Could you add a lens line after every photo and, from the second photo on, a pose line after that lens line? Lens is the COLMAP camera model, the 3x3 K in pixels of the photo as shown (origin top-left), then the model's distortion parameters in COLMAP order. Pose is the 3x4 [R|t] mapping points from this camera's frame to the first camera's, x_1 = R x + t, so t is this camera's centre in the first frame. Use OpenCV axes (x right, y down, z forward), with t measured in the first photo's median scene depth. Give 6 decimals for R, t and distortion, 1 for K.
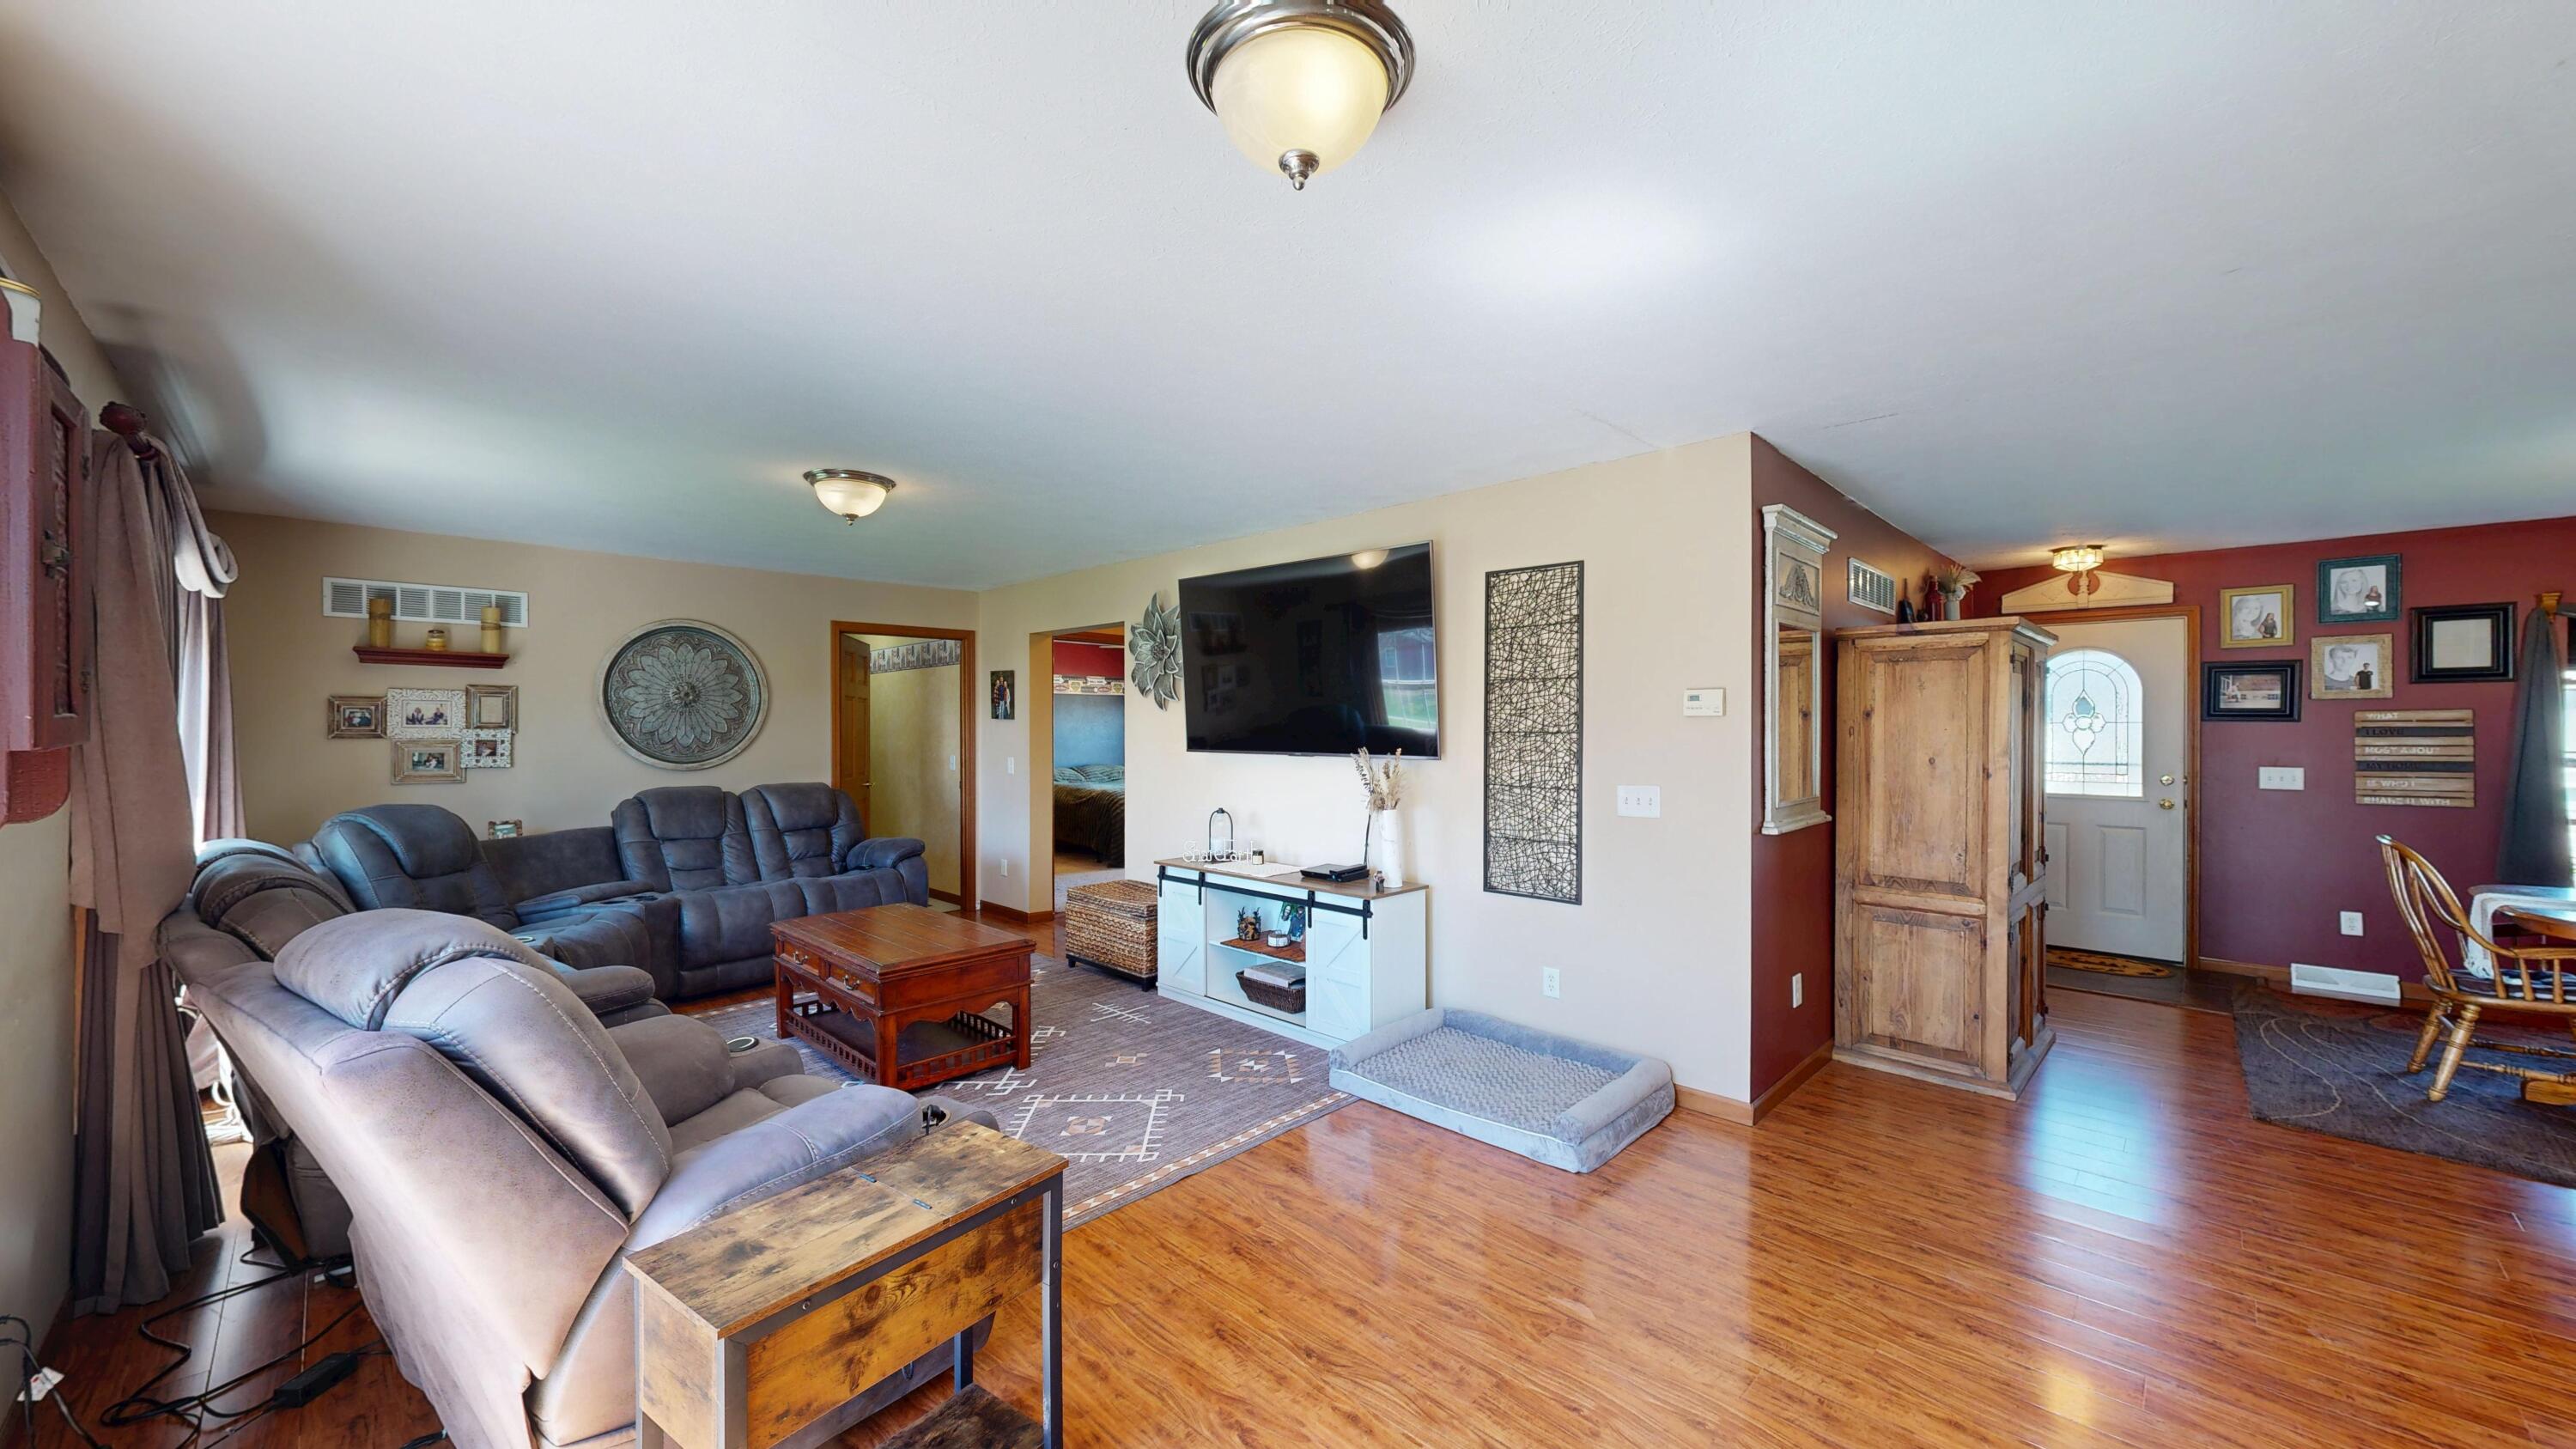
lens RADIAL K [[943.3, 0, 1281.8], [0, 943.3, 730.5], [0, 0, 1]] dist [-0.000826, 0.000307]
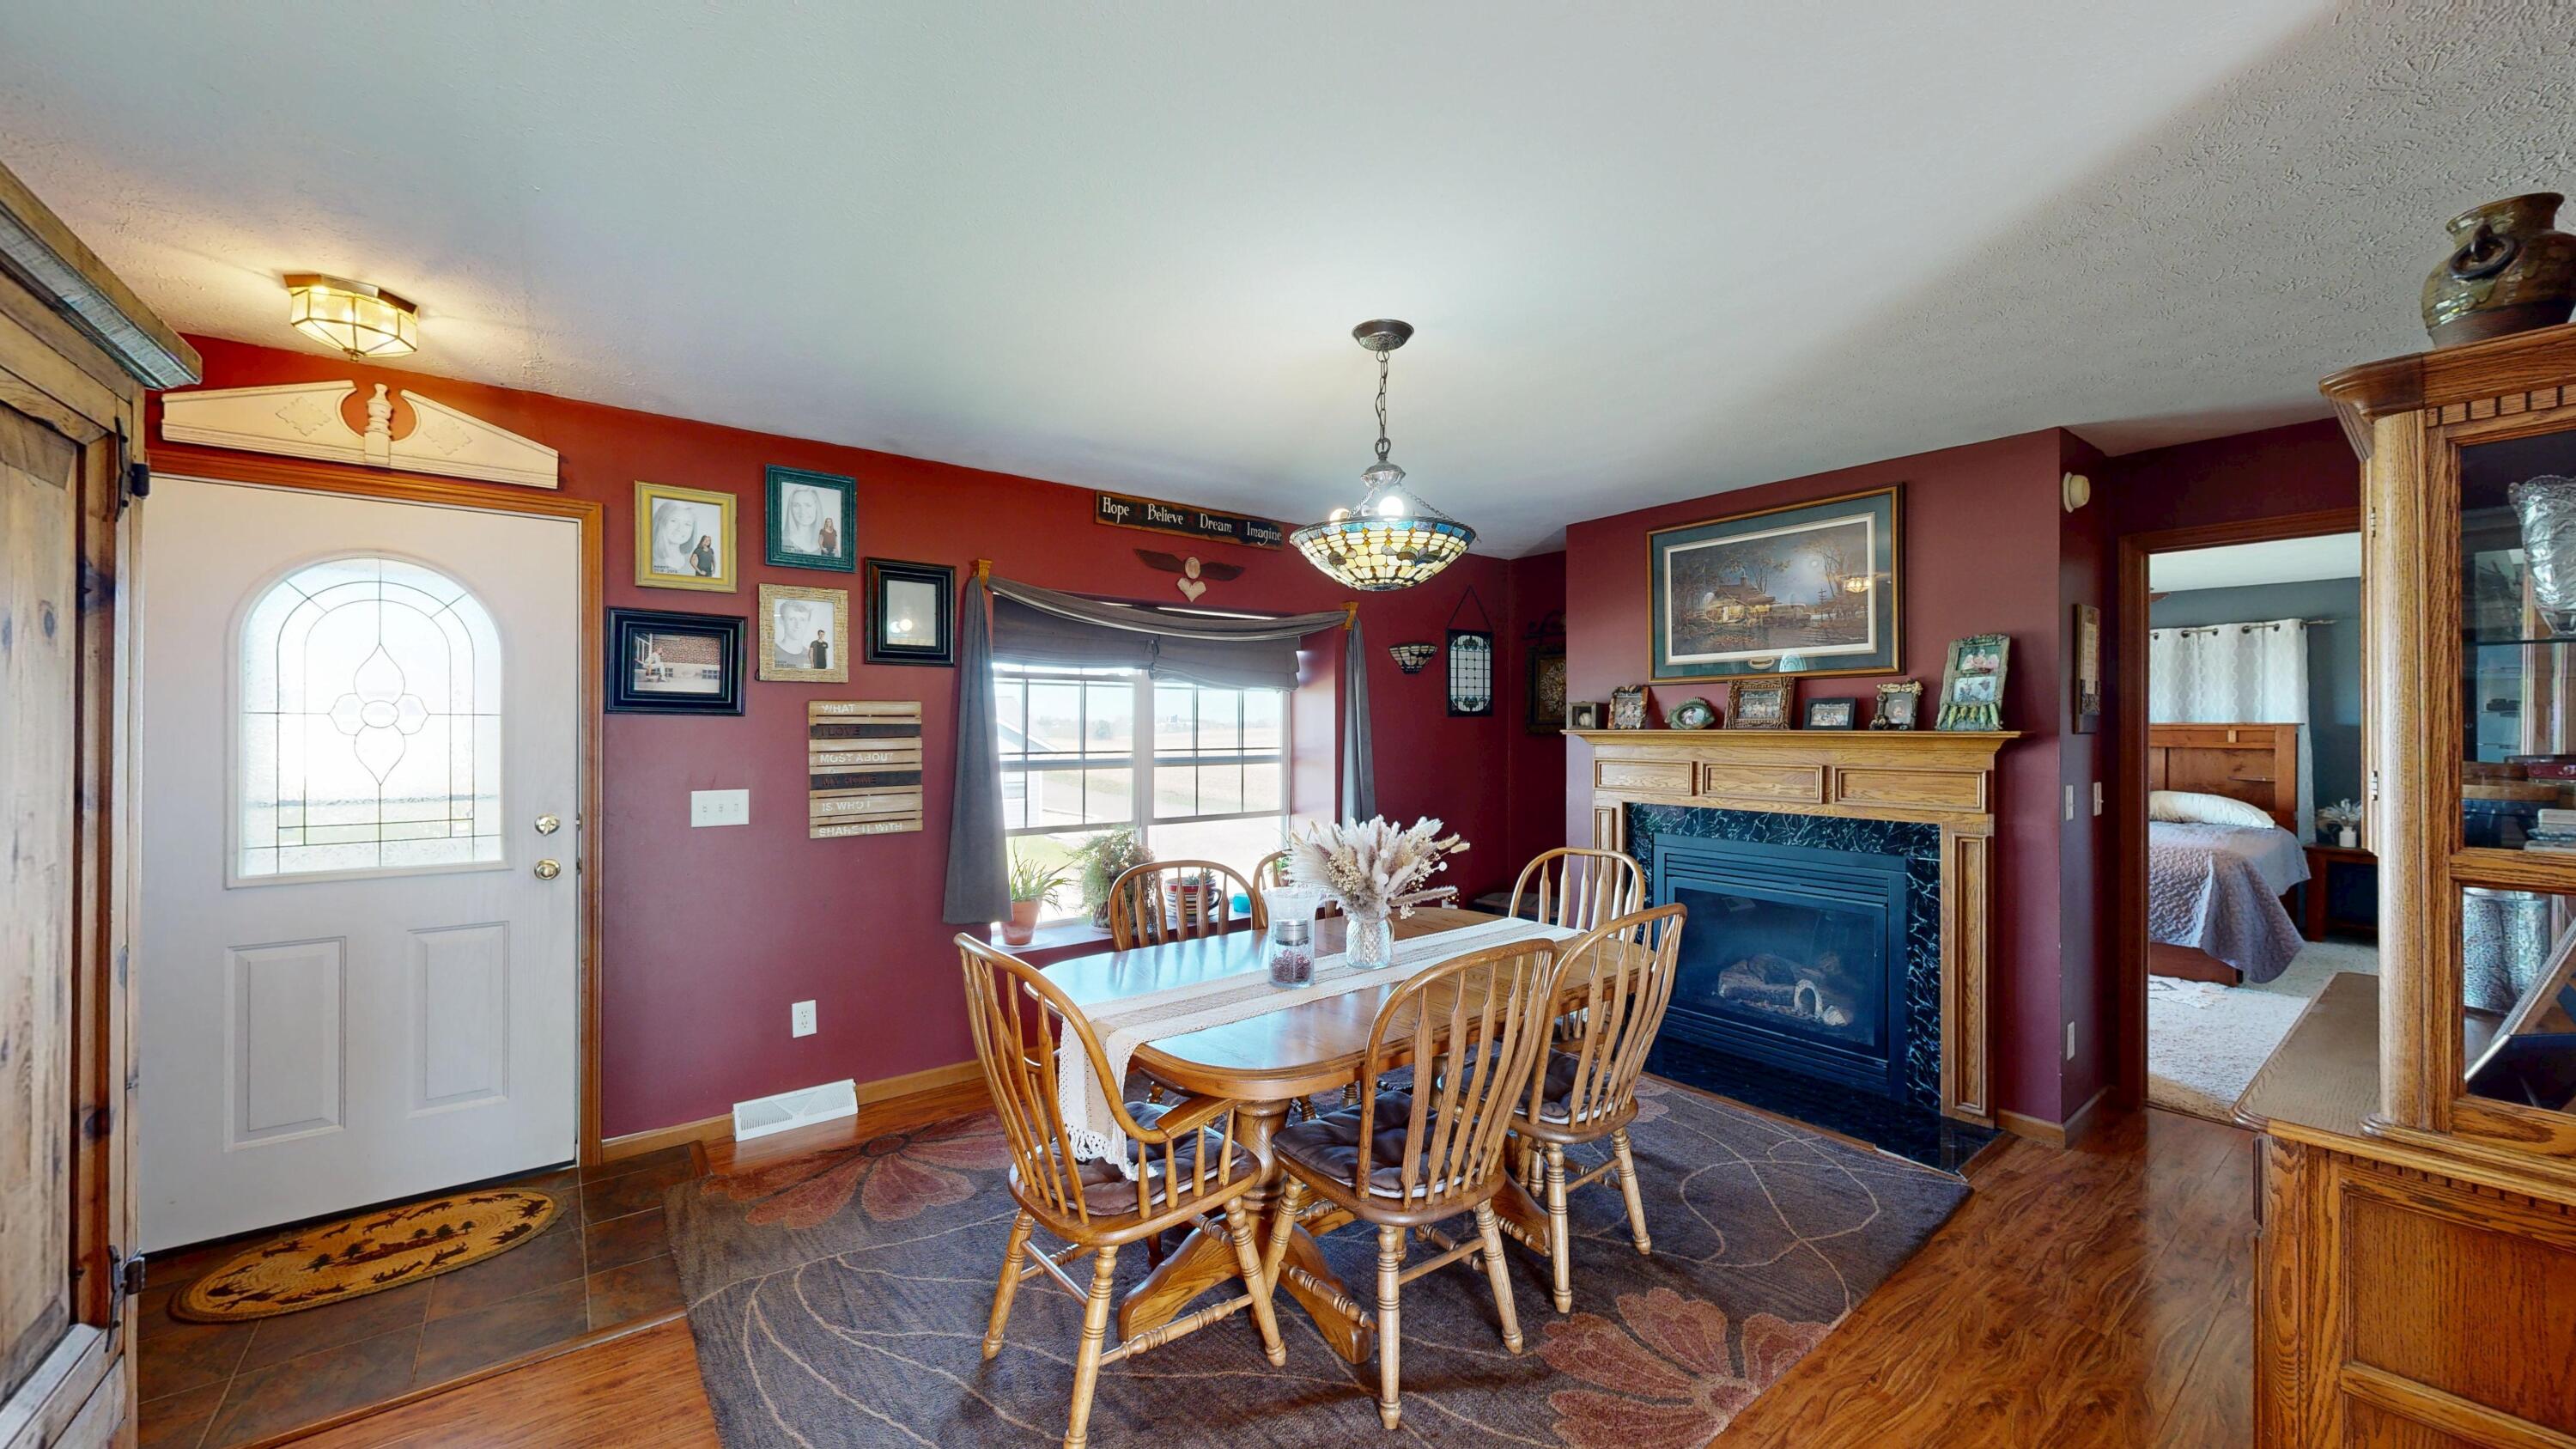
lens RADIAL K [[943.3, 0, 1293.3], [0, 943.3, 728.6], [0, 0, 1]] dist [-0.000826, 0.000307]
pose [[0.125200, -0.000811, 0.992131, 0.519174], [0.002252, 0.999997, 0.000534, -0.000388], [-0.992129, 0.002167, 0.125202, 0.576438]]
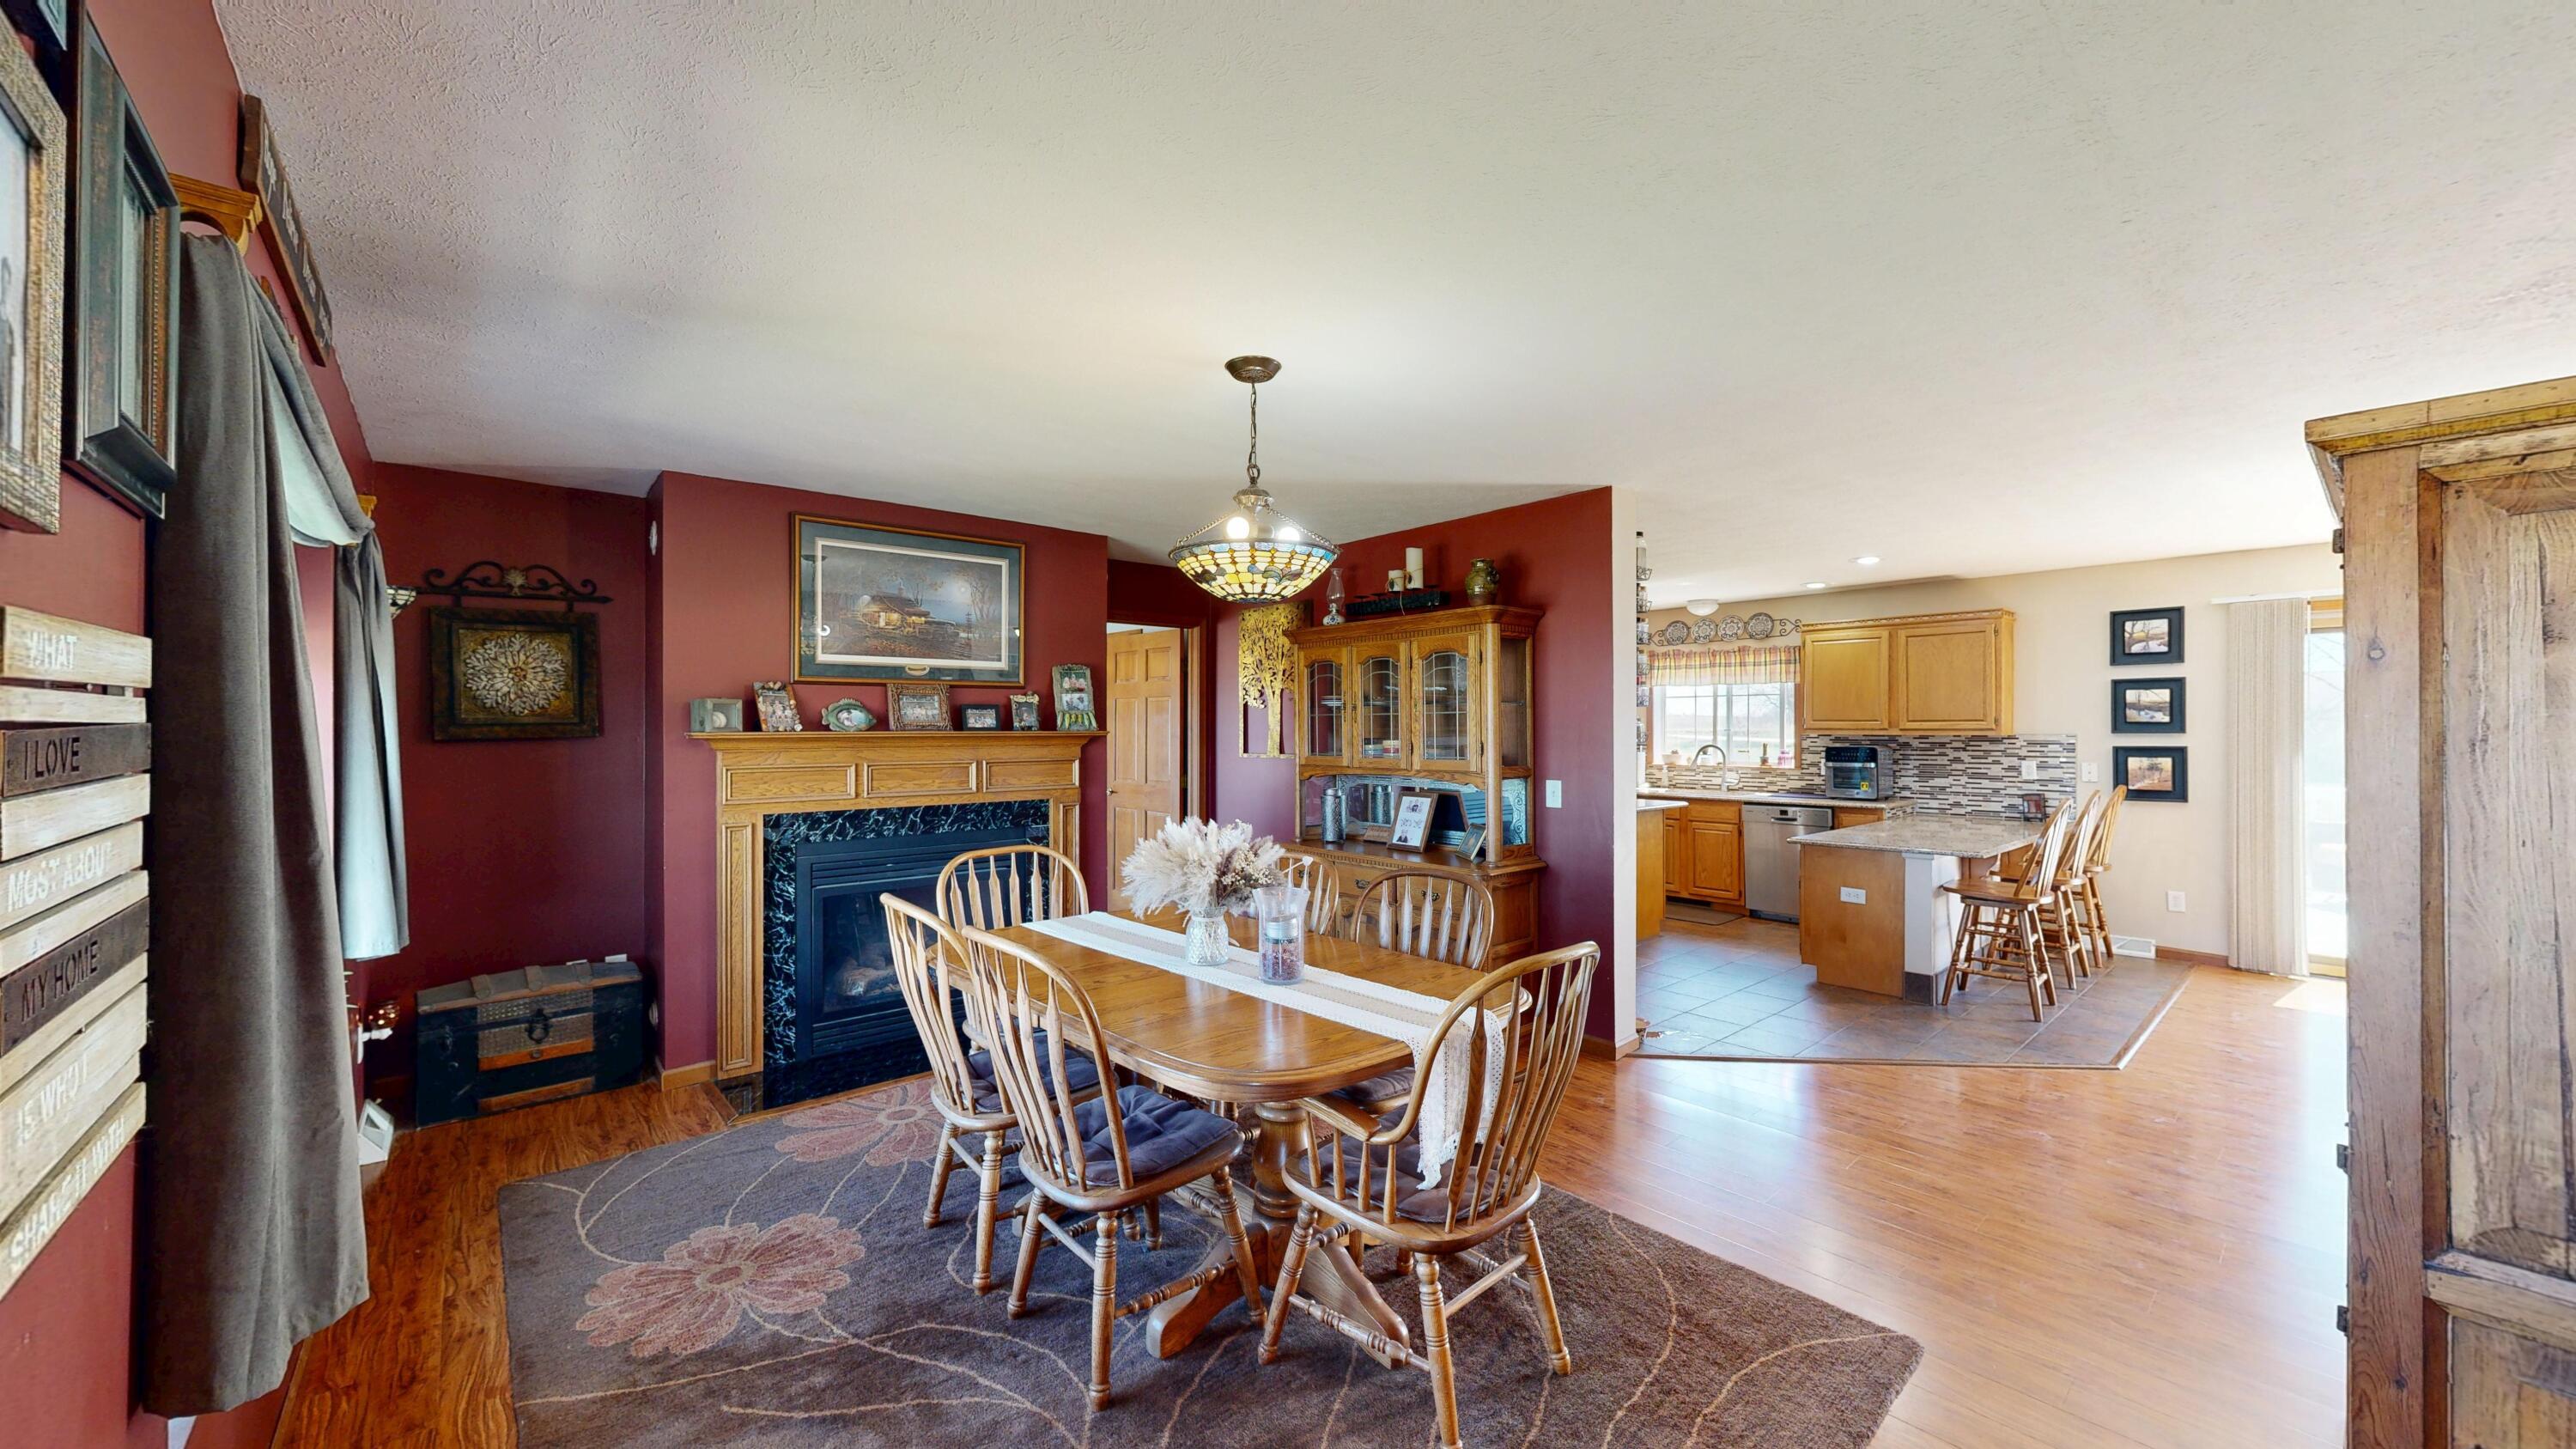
lens RADIAL K [[943.3, 0, 1283.8], [0, 943.3, 727.9], [0, 0, 1]] dist [-0.000826, 0.000307]
pose [[-0.998052, 0.001731, 0.062366, 0.959217], [0.001821, 0.999997, 0.001385, -0.001731], [-0.062363, 0.001496, -0.998052, 1.115525]]
